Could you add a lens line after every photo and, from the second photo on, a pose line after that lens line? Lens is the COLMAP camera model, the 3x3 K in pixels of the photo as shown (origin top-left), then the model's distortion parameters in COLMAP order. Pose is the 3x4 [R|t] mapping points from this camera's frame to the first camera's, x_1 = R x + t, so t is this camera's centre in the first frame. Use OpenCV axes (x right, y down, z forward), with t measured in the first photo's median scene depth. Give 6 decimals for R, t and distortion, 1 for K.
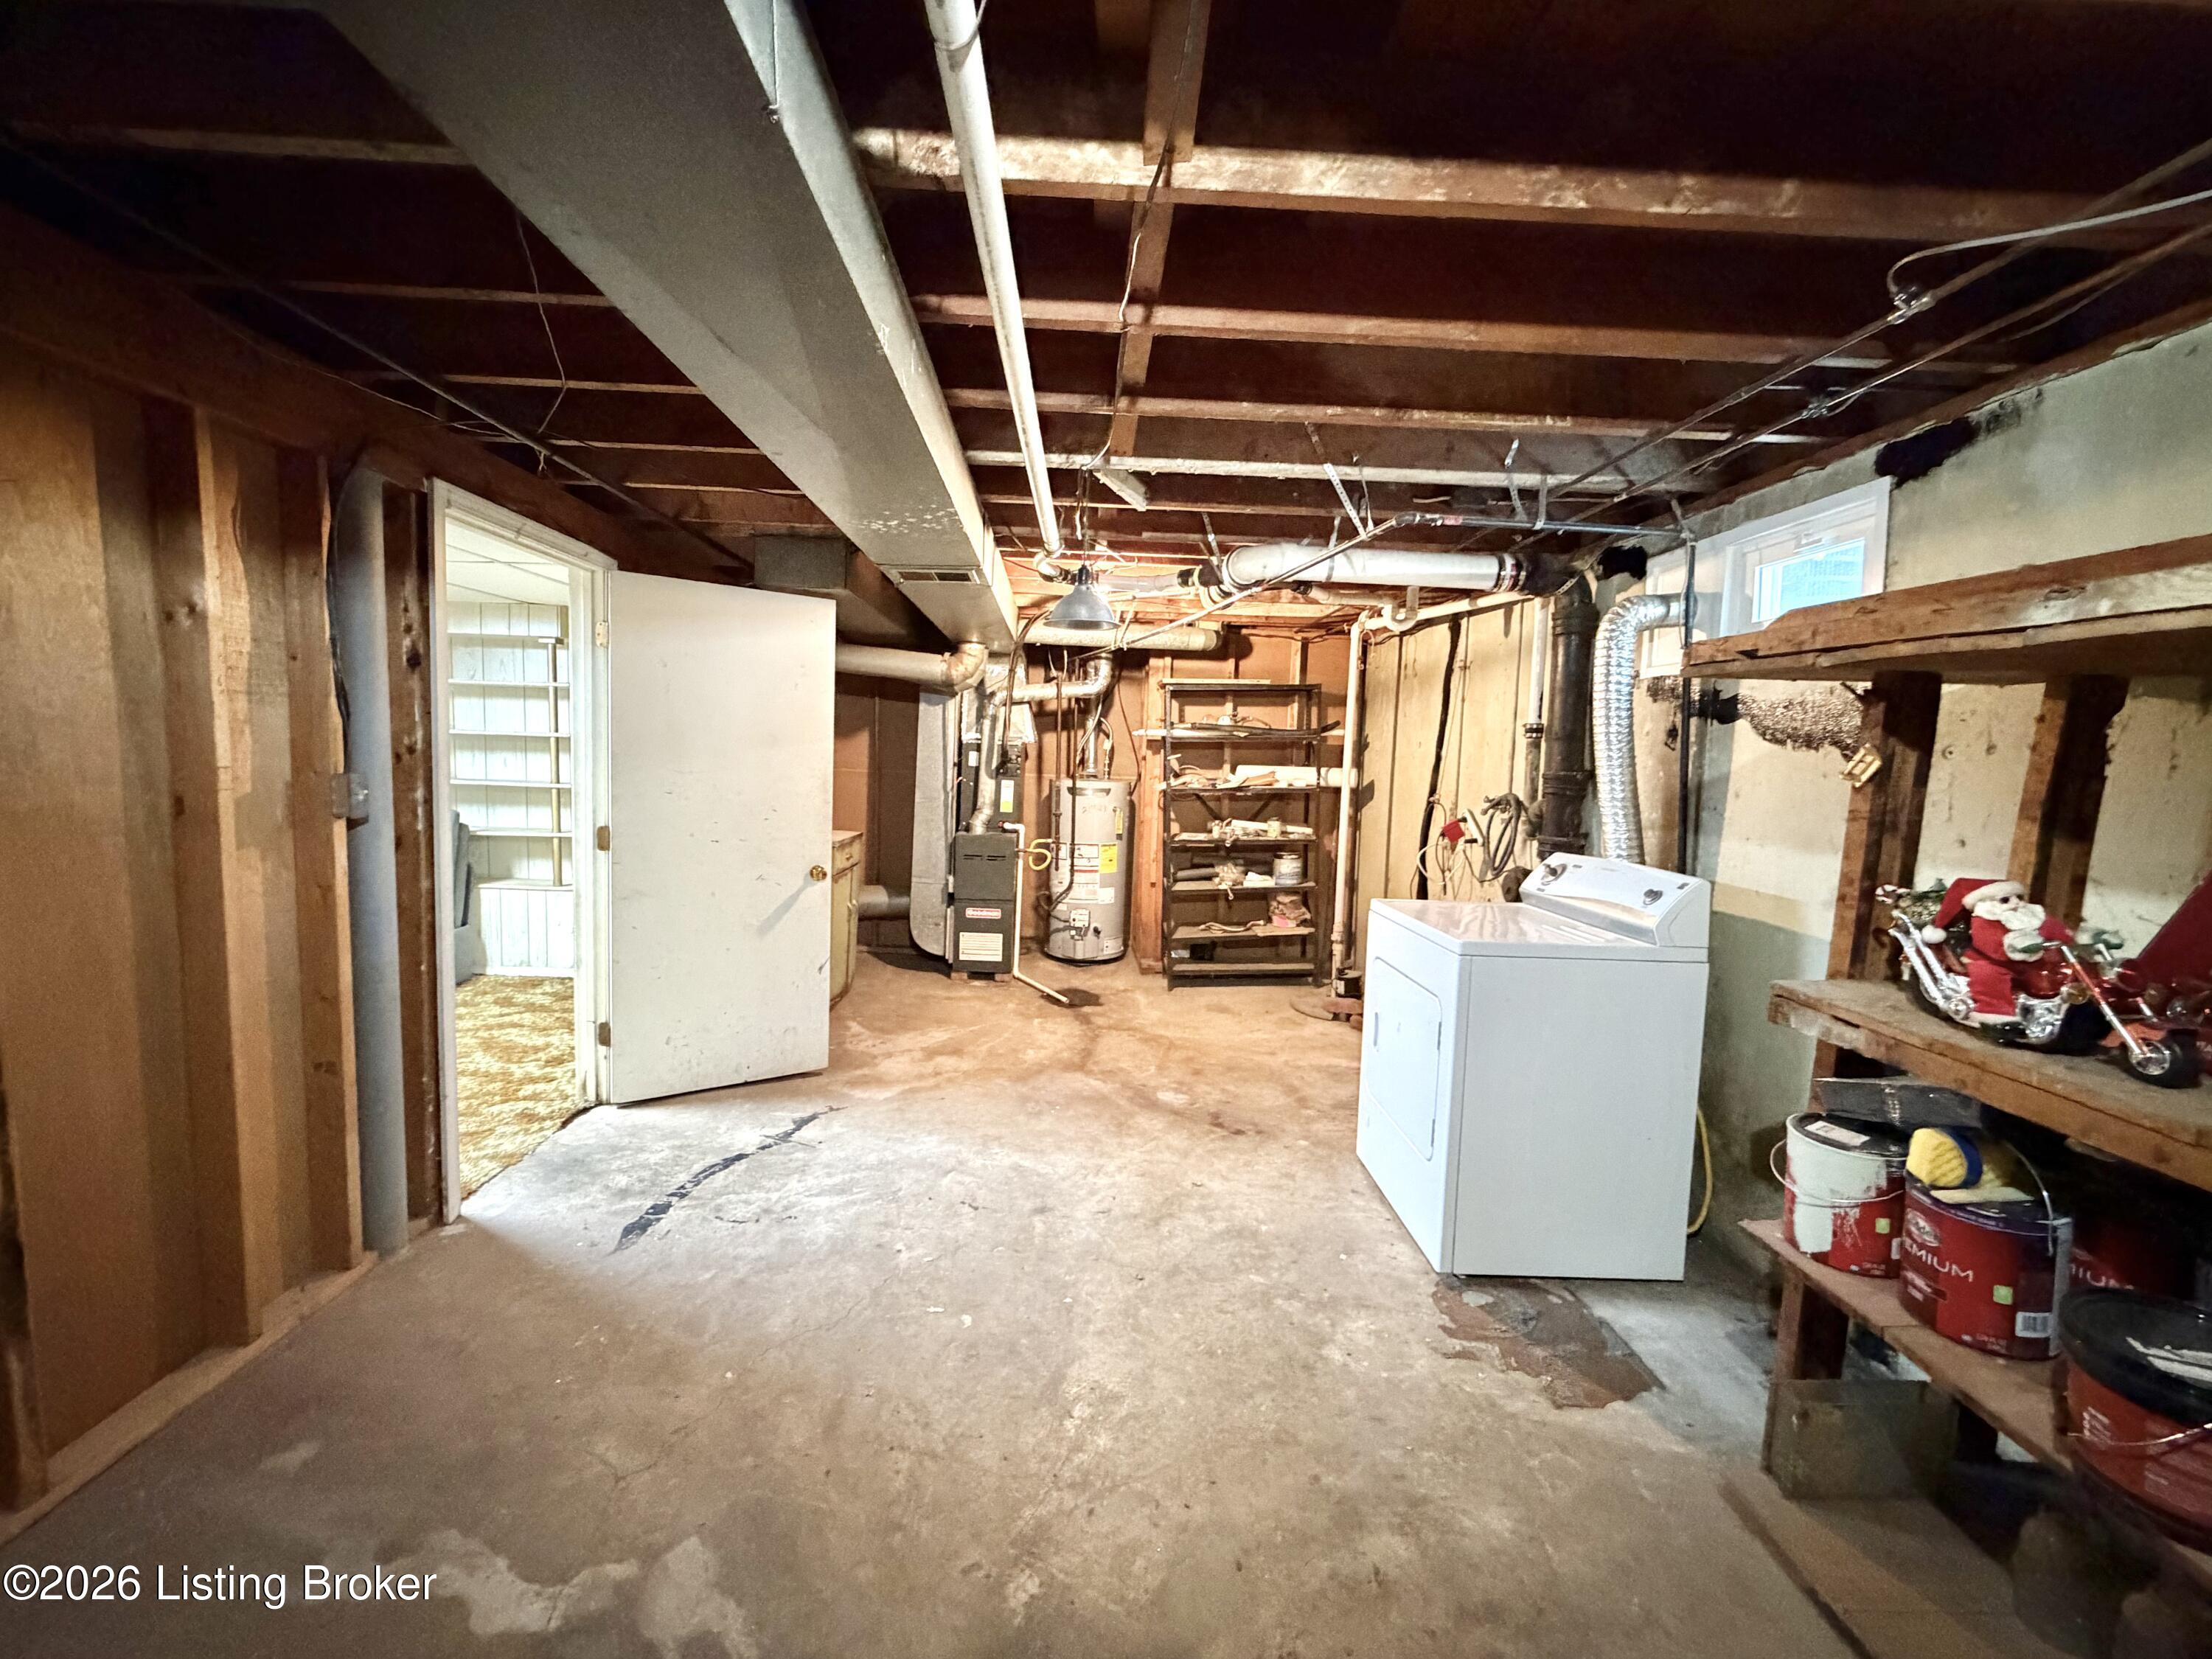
lens RADIAL K [[879.5, 0, 1099.6], [0, 879.5, 831.0], [0, 0, 1]] dist [-0.000508, -0.000056]
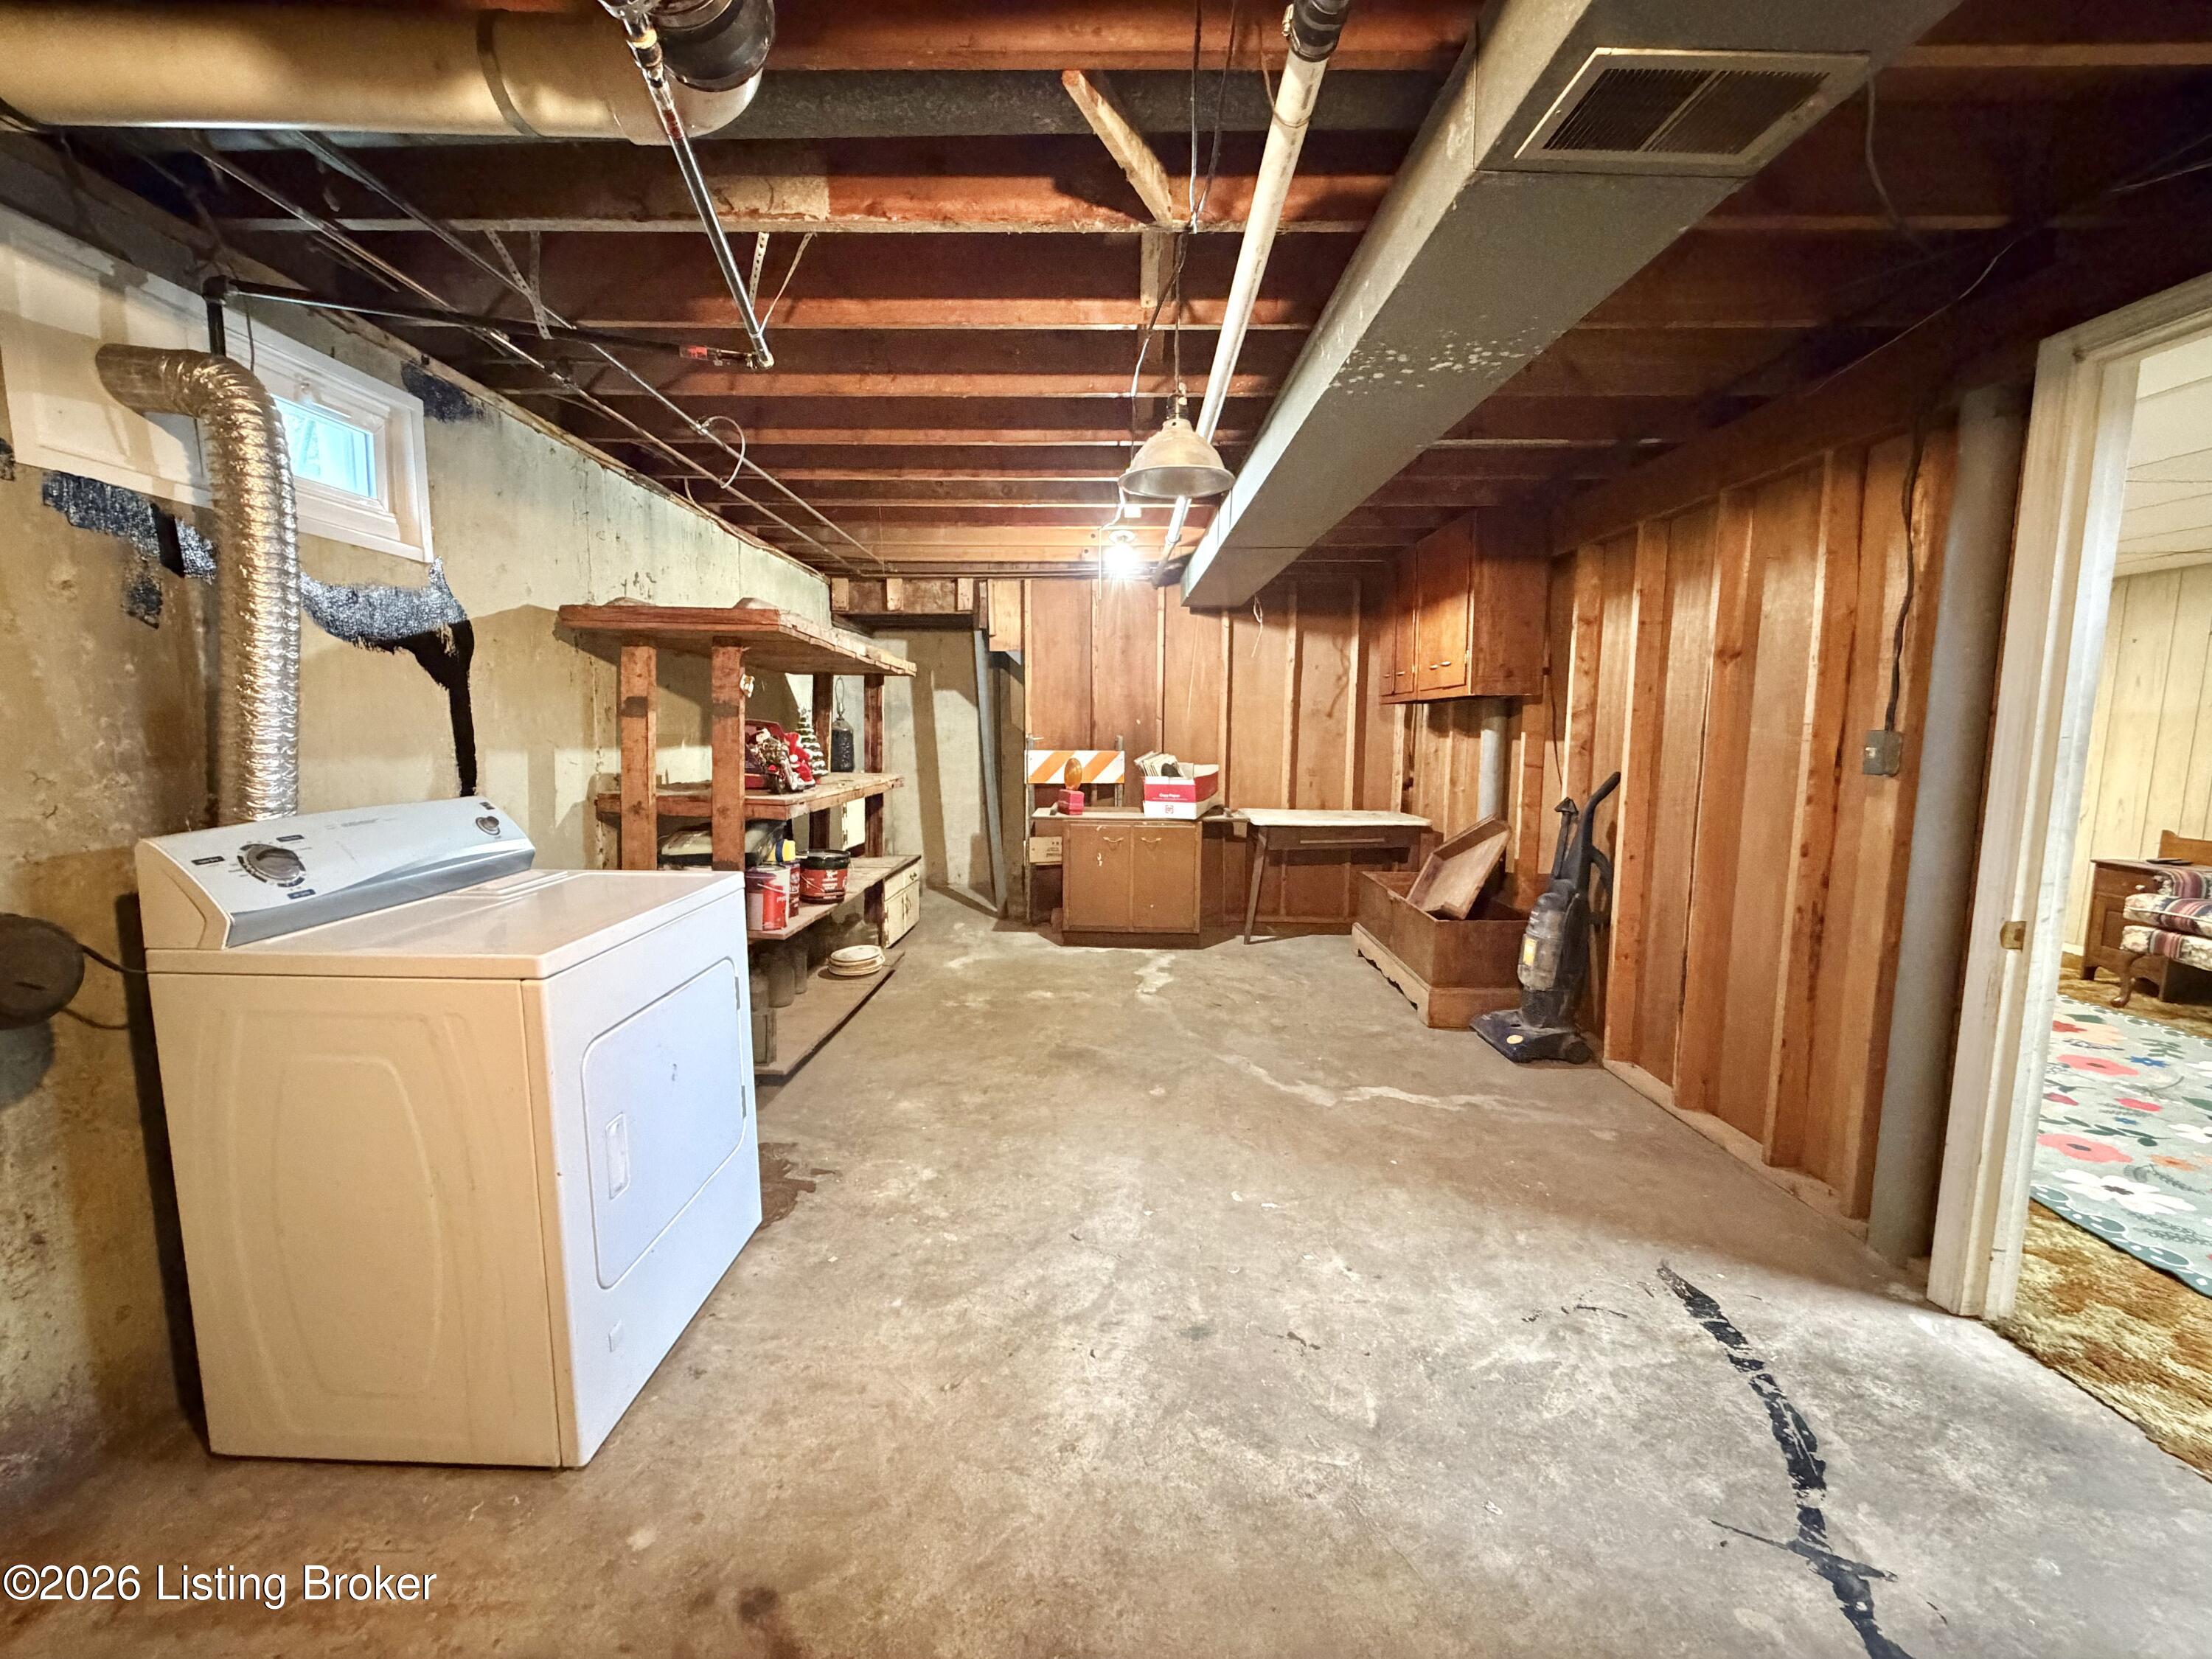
lens RADIAL K [[879.5, 0, 1099.6], [0, 879.5, 831.0], [0, 0, 1]] dist [-0.000508, -0.000056]
pose [[-0.998643, -0.040959, 0.032154, 0.006509], [-0.033523, 0.978203, 0.204927, -0.105930], [-0.039847, 0.203571, -0.978249, 1.658418]]
